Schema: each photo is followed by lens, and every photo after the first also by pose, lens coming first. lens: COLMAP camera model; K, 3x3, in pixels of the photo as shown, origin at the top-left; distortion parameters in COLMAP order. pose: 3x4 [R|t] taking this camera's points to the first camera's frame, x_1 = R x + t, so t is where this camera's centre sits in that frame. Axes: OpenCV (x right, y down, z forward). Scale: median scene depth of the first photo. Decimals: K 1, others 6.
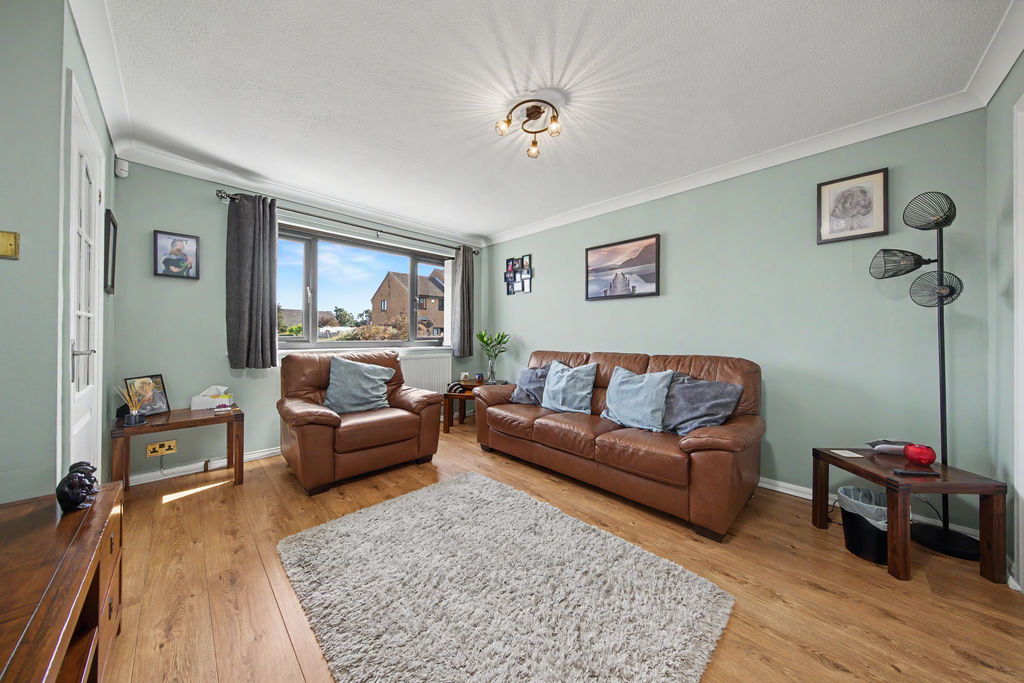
lens RADIAL K [[335.5, 0, 514.1], [0, 335.5, 334.8], [0, 0, 1]] dist [0.000465, -0.000267]
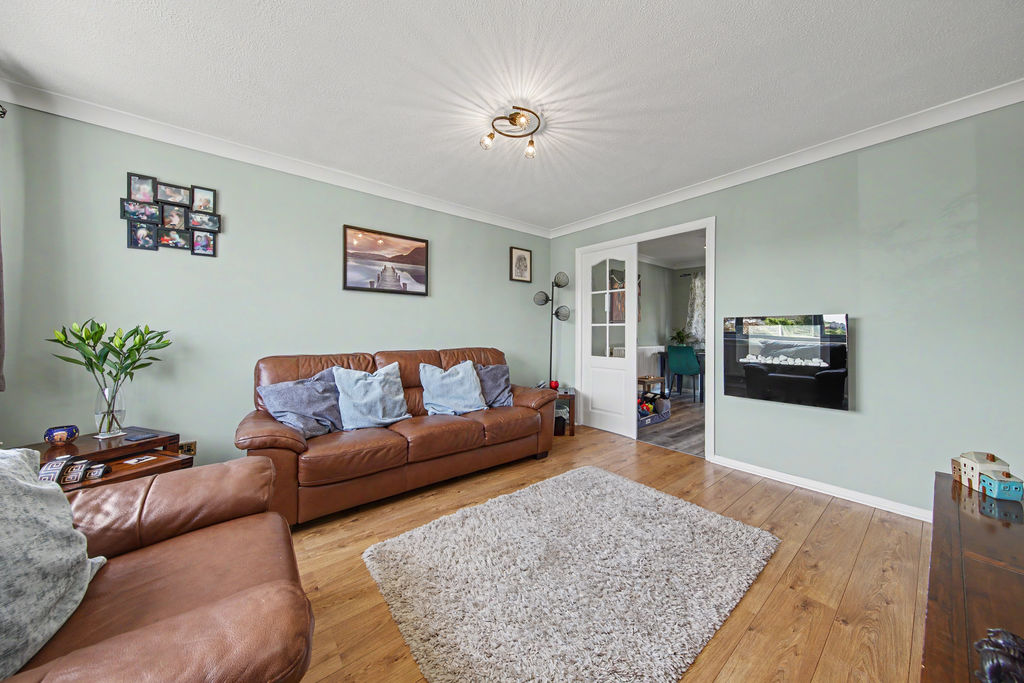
lens RADIAL K [[350.3, 0, 512.0], [0, 350.3, 332.5], [0, 0, 1]] dist [-0.000333, 0.000018]
pose [[0.096828, -0.005237, 0.995287, -0.688144], [-0.005735, 0.999967, 0.005819, -0.006224], [-0.995285, -0.006271, 0.096795, 0.608486]]
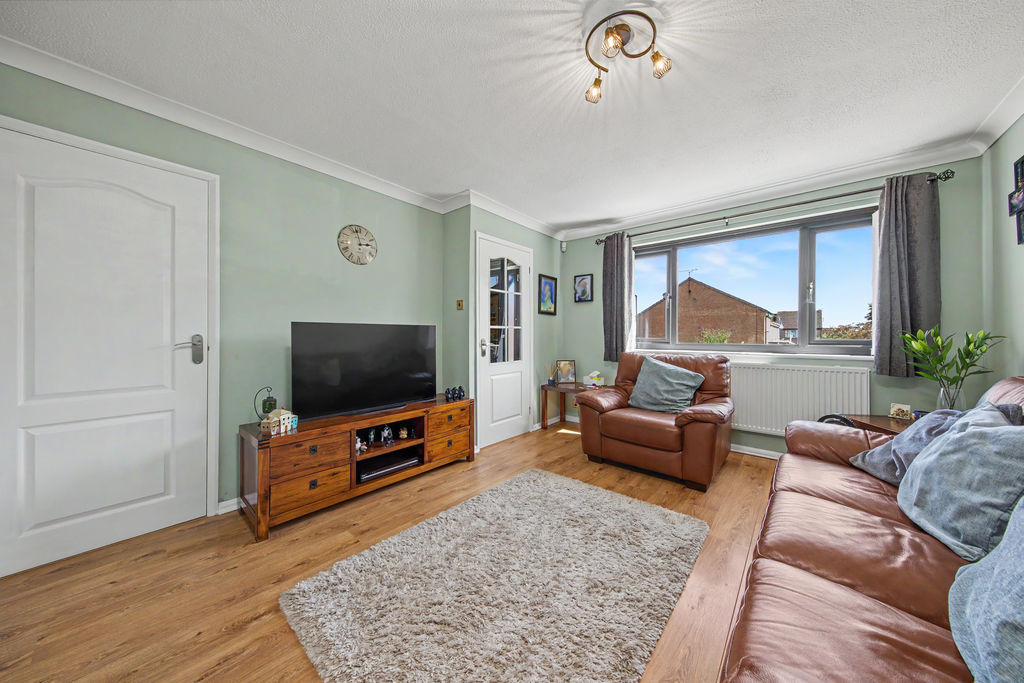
lens RADIAL K [[330.3, 0, 513.6], [0, 330.3, 335.5], [0, 0, 1]] dist [-0.000954, -0.000044]
pose [[0.083742, -0.005268, -0.996474, 0.512507], [0.000981, 0.999986, -0.005204, 0.001649], [0.996487, -0.000541, 0.083746, 0.474629]]
